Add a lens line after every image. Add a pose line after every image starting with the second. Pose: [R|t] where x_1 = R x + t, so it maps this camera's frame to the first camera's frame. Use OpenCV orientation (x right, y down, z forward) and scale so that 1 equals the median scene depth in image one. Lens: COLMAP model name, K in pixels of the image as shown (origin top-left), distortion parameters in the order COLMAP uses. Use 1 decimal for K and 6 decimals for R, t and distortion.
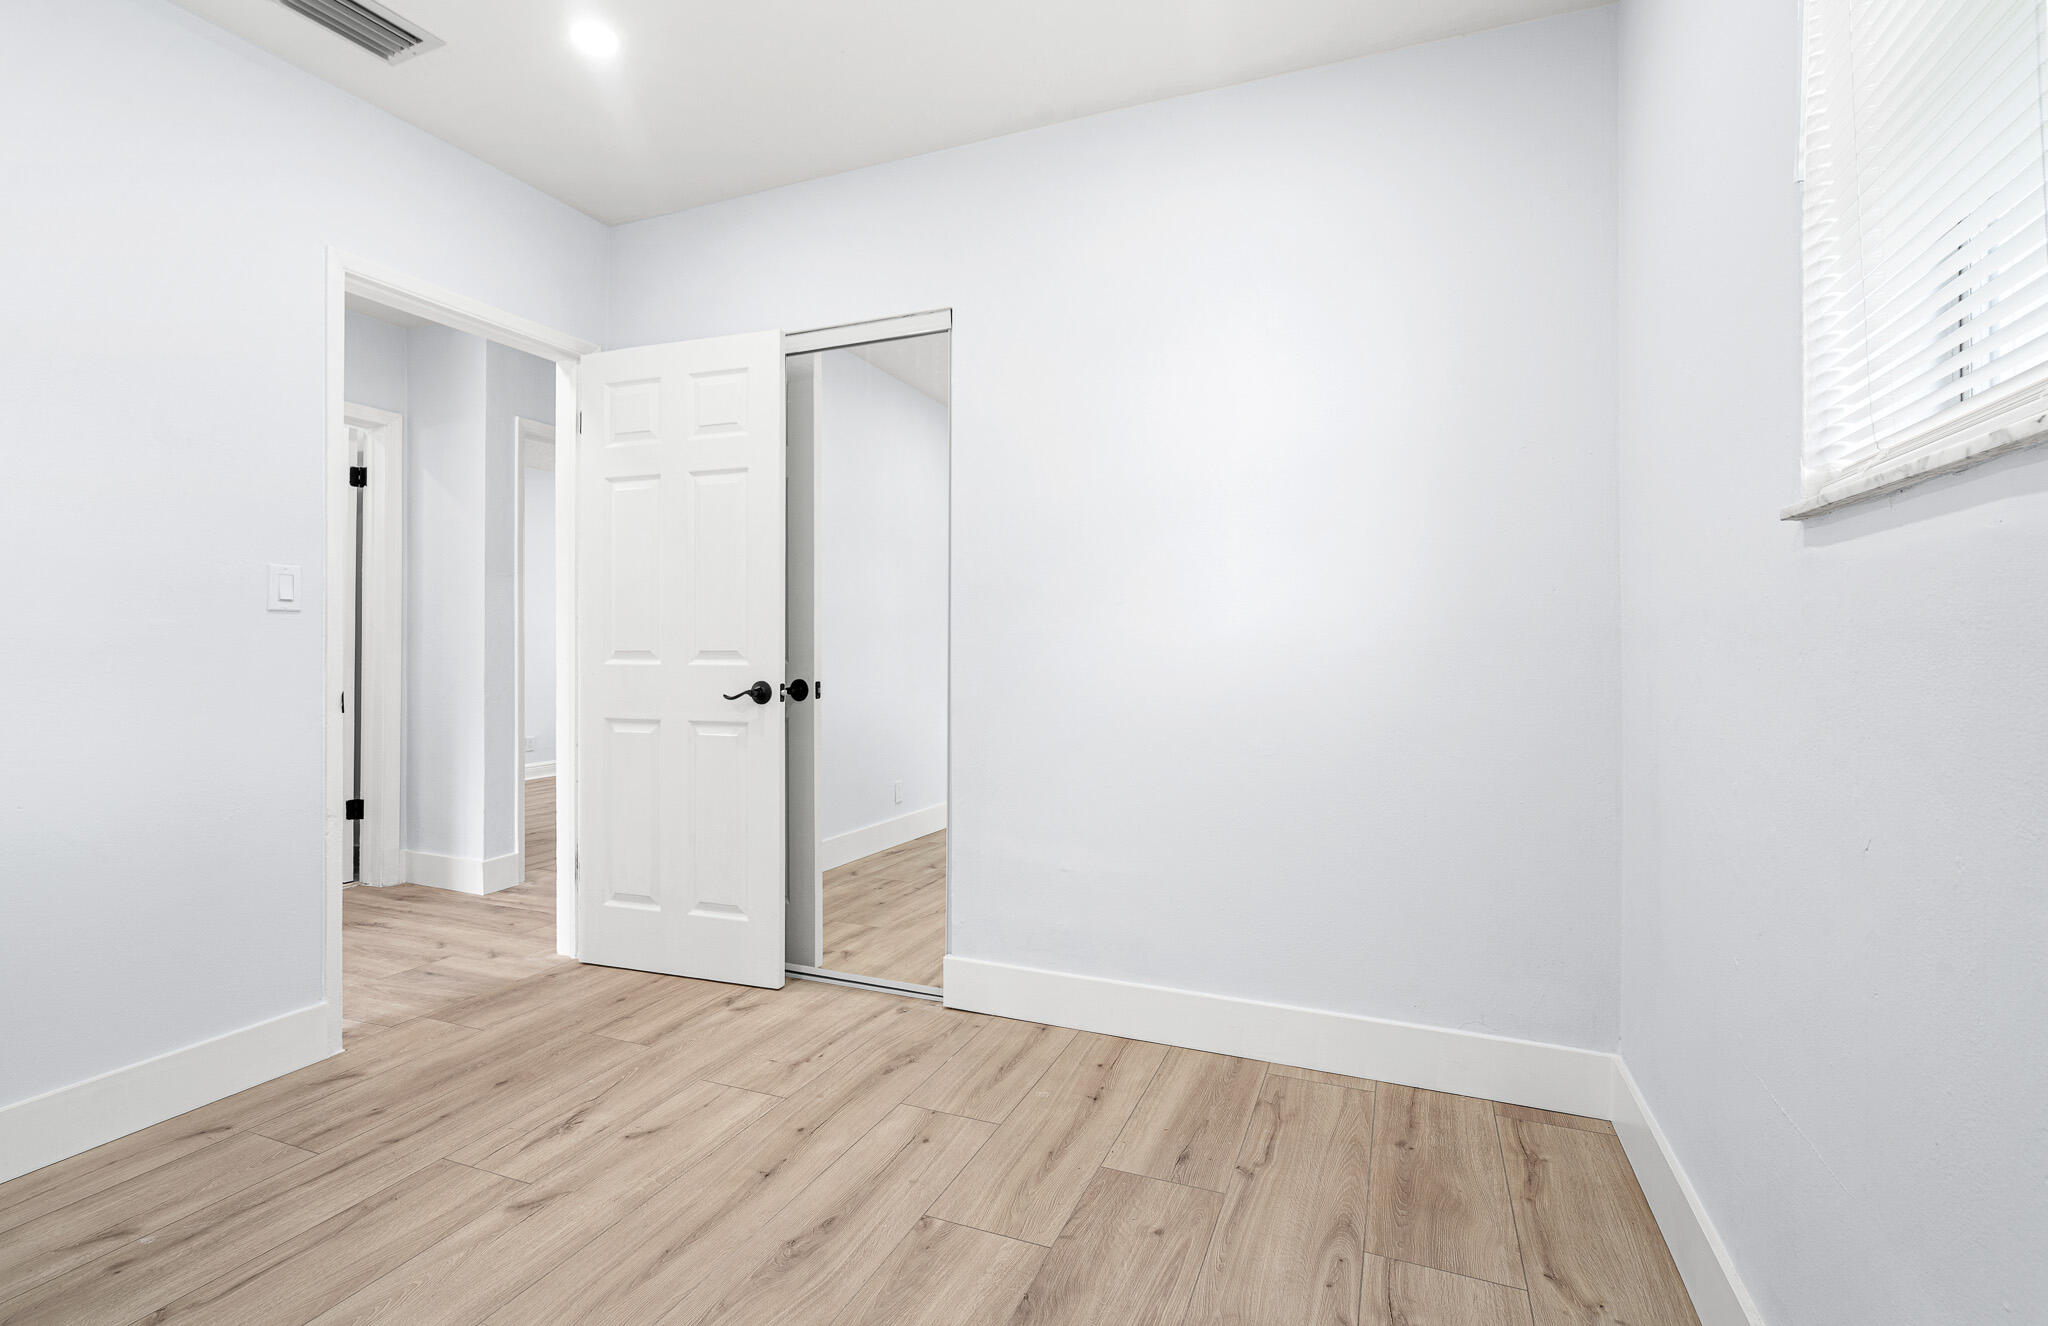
lens RADIAL K [[926.6, 0, 1023.3], [0, 926.6, 651.9], [0, 0, 1]] dist [-0.031007, -0.000127]
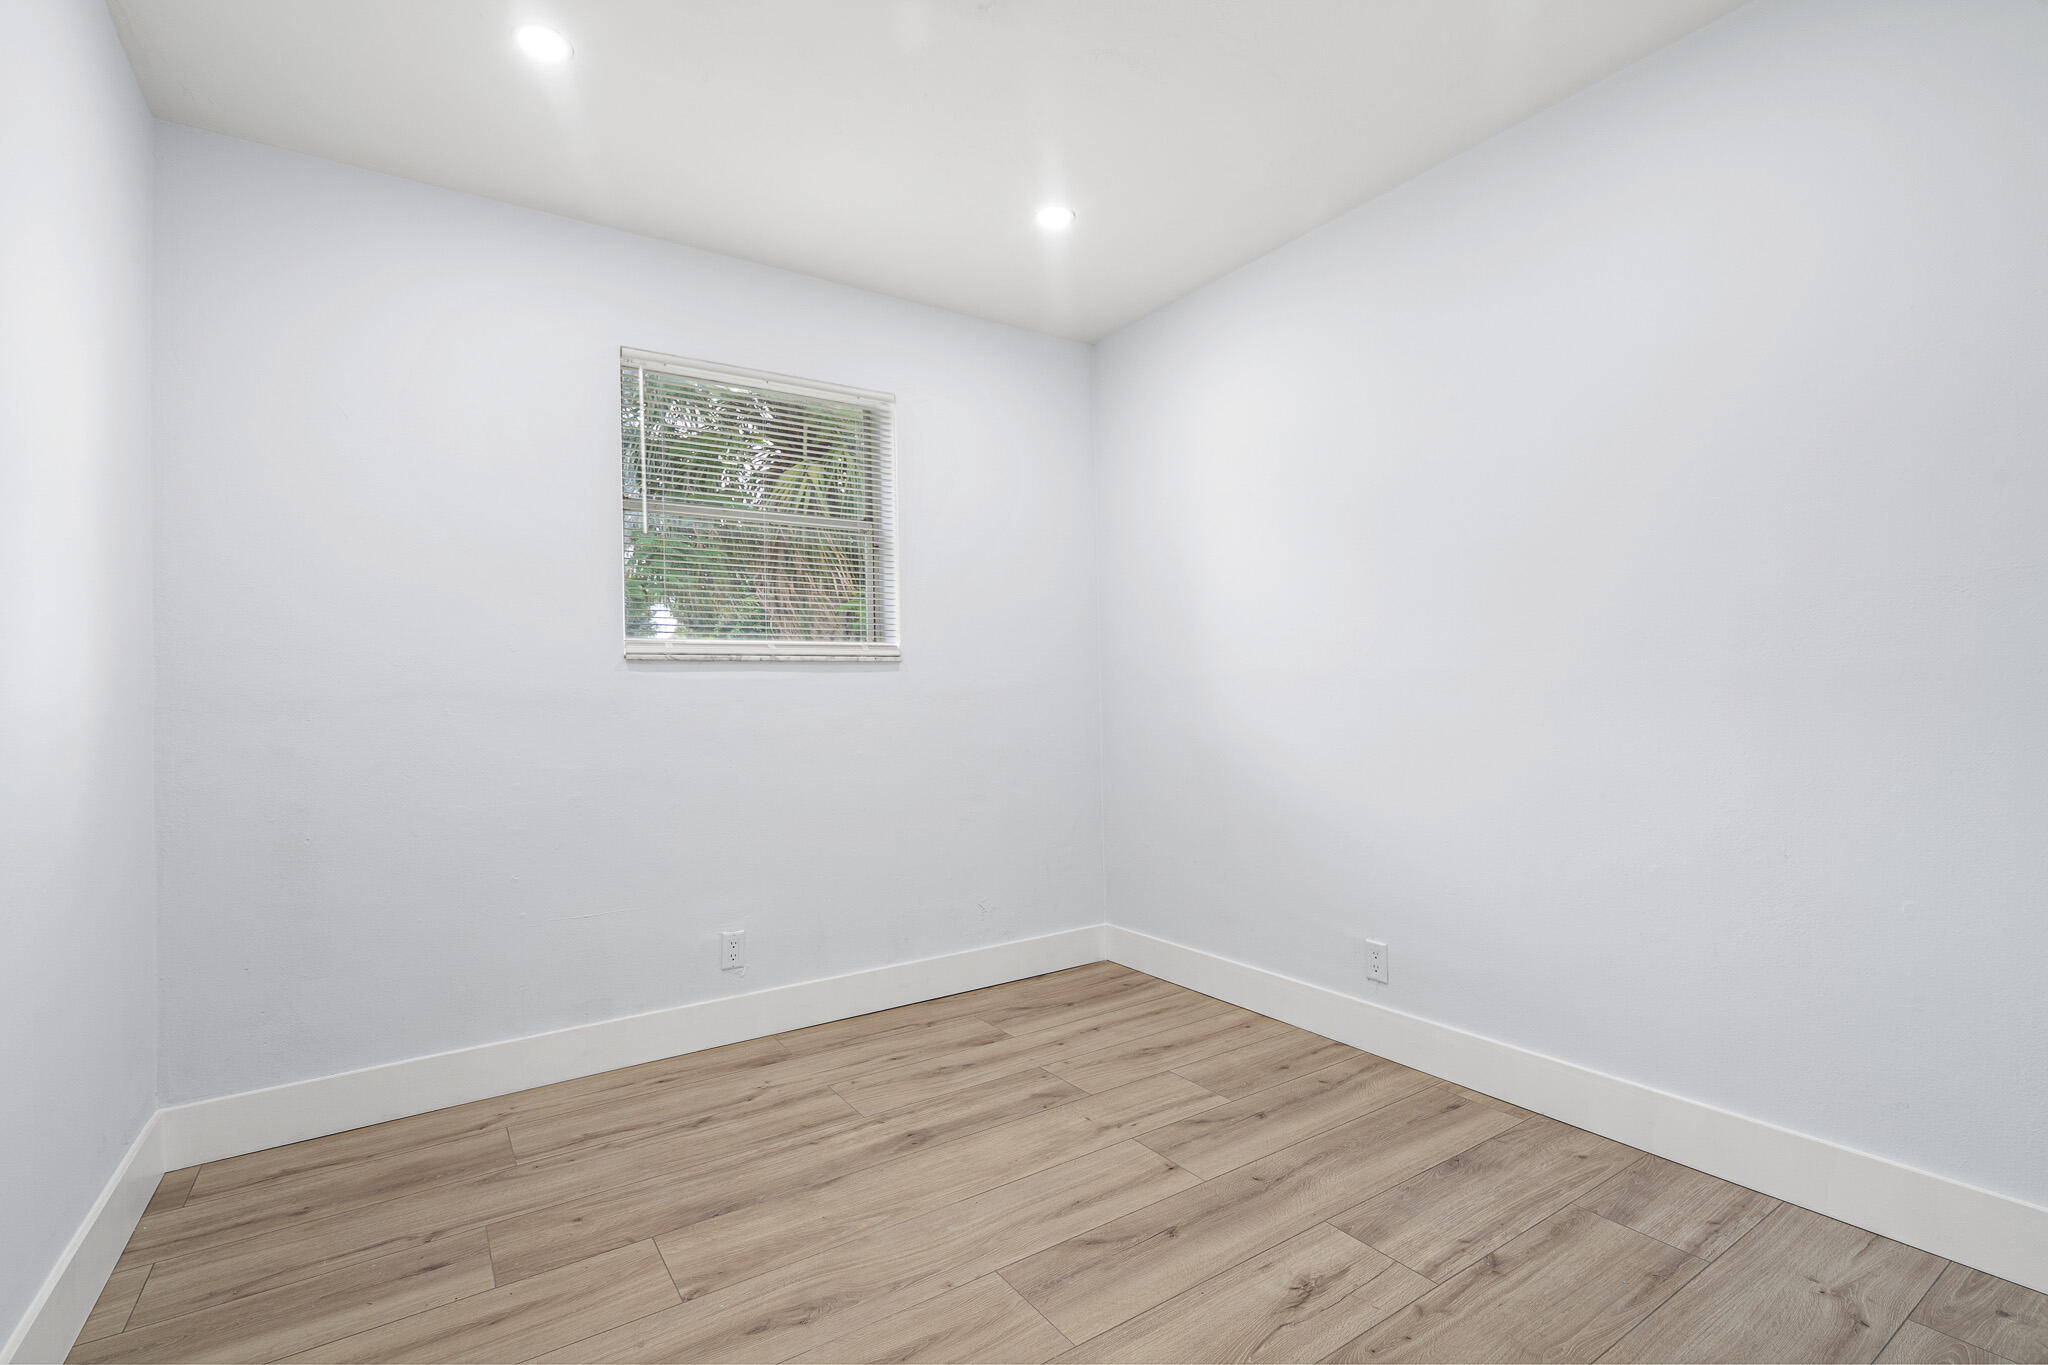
lens RADIAL K [[937.8, 0, 1035.6], [0, 937.8, 679.8], [0, 0, 1]] dist [-0.009759, 0.004878]
pose [[-0.838368, 0.021606, 0.544676, -1.009993], [0.021064, 0.999752, -0.007235, -0.040982], [-0.544697, 0.005408, -0.838616, 1.667618]]
